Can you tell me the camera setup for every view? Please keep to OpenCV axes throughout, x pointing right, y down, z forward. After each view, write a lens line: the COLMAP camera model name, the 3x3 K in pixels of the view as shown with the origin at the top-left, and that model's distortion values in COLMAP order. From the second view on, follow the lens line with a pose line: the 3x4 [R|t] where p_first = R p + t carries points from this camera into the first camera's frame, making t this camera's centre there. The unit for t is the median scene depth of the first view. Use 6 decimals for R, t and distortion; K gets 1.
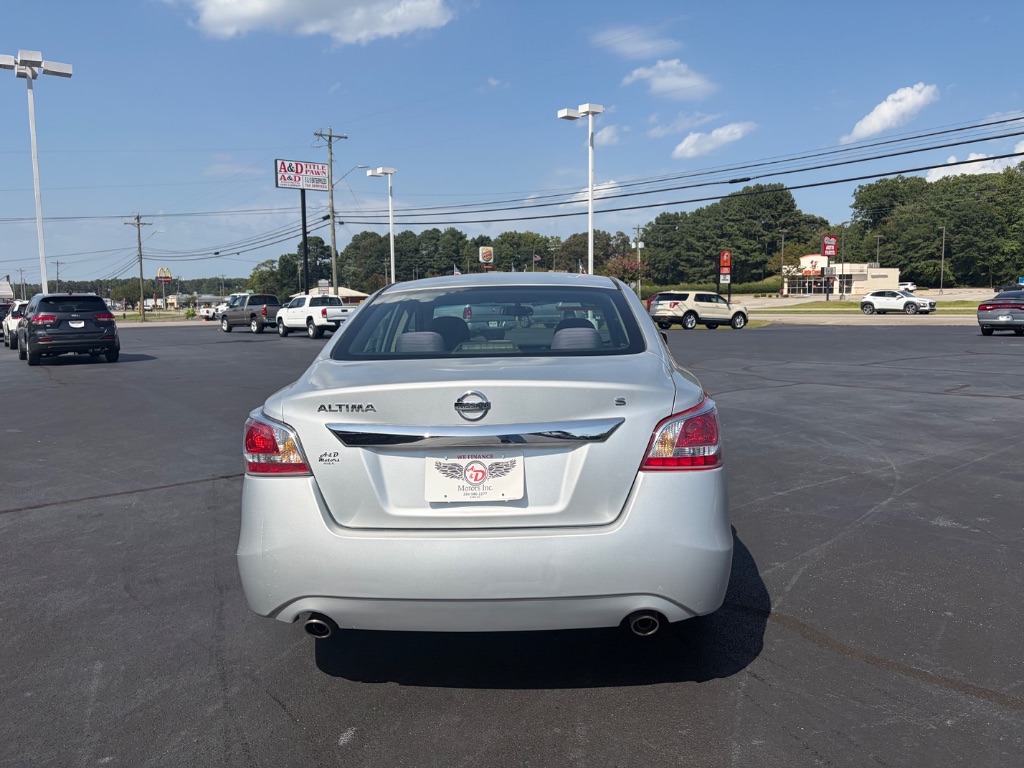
lens RADIAL K [[775.7, 0, 524.4], [0, 775.7, 383.5], [0, 0, 1]] dist [0.036315, -0.048396]
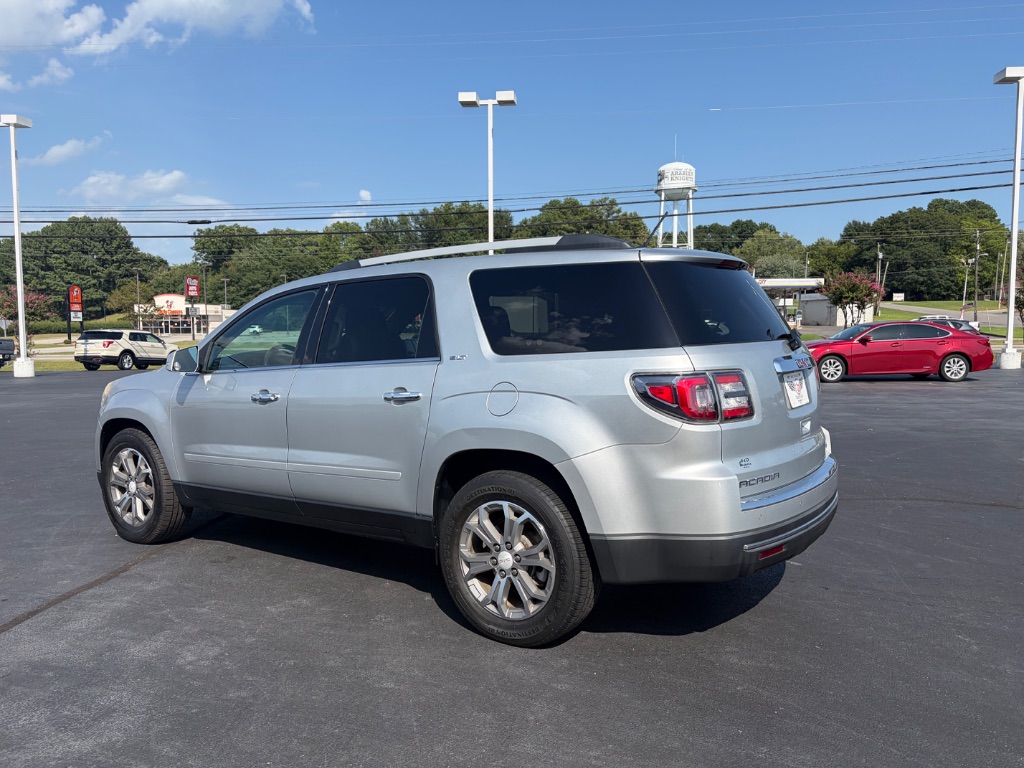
lens RADIAL K [[774.8, 0, 503.5], [0, 774.8, 388.4], [0, 0, 1]] dist [0.045111, -0.052272]
pose [[0.703140, -0.044401, 0.709664, -0.097506], [0.076030, 0.997021, -0.012952, -0.000135], [-0.706975, 0.063063, 0.704421, 0.006525]]
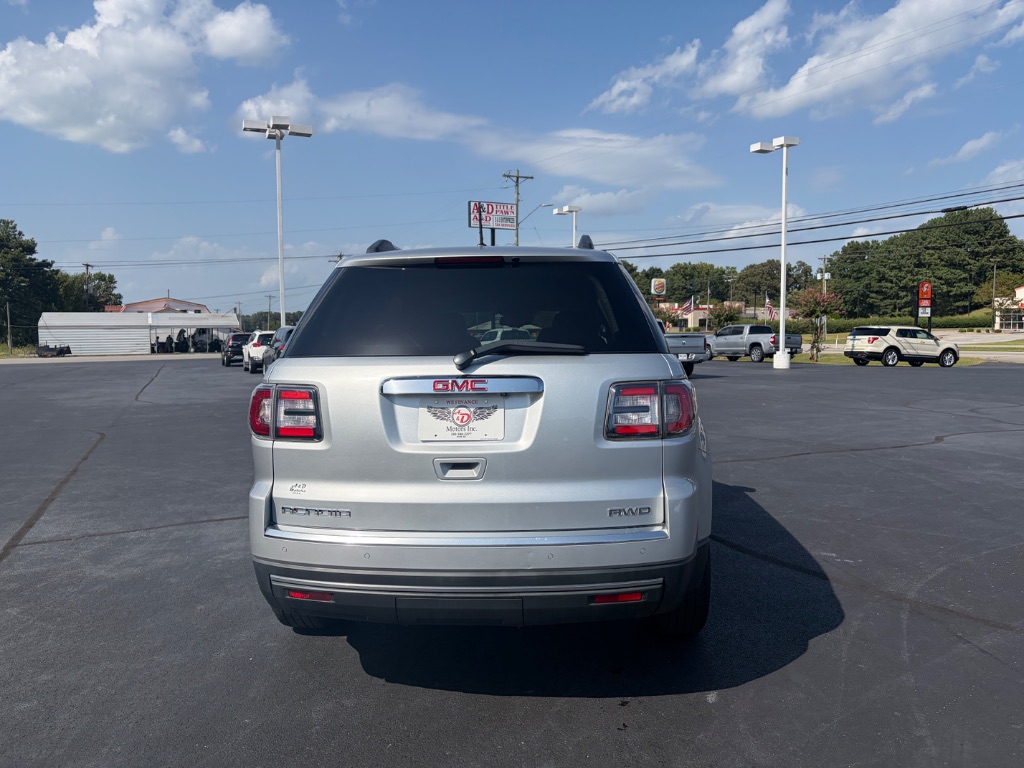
lens RADIAL K [[776.2, 0, 518.7], [0, 776.2, 378.3], [0, 0, 1]] dist [0.045219, -0.050717]
pose [[0.975237, 0.021548, -0.220112, -0.012461], [-0.031924, 0.998535, -0.043691, 0.000400], [0.218848, 0.049636, 0.974496, -0.014454]]
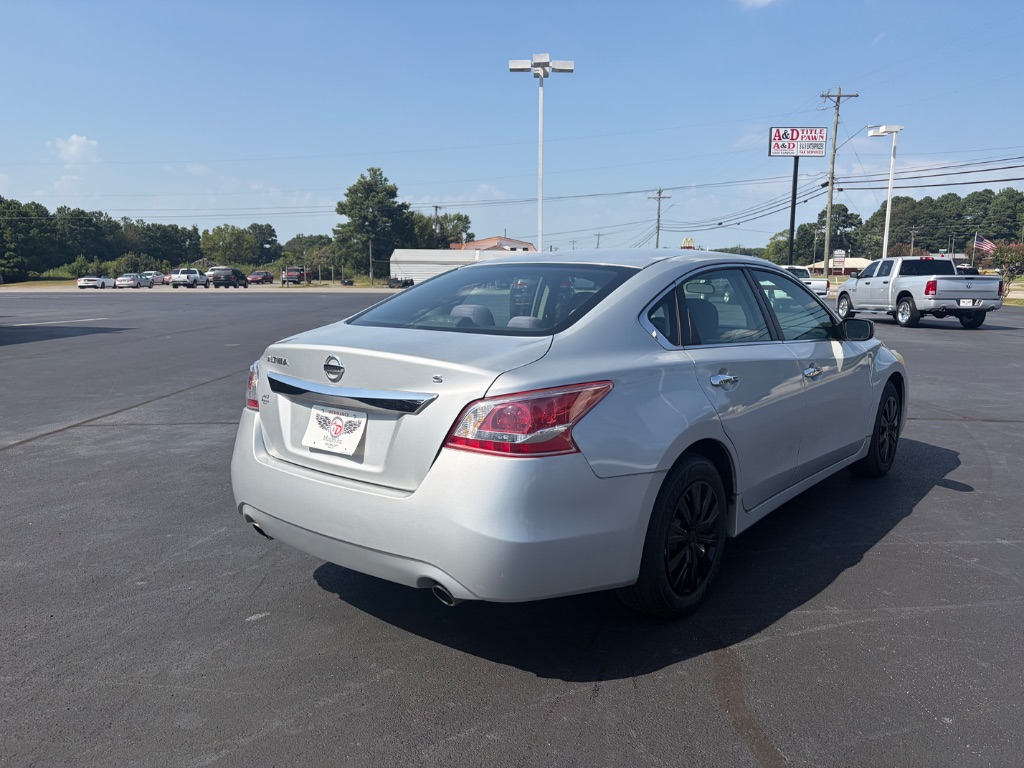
lens RADIAL K [[779.3, 0, 517.5], [0, 779.3, 384.6], [0, 0, 1]] dist [0.017621, -0.002424]
pose [[0.802304, 0.108396, -0.586991, 0.039132], [-0.085599, 0.994103, 0.066578, -0.002280], [0.590746, -0.003170, 0.806851, 0.010375]]
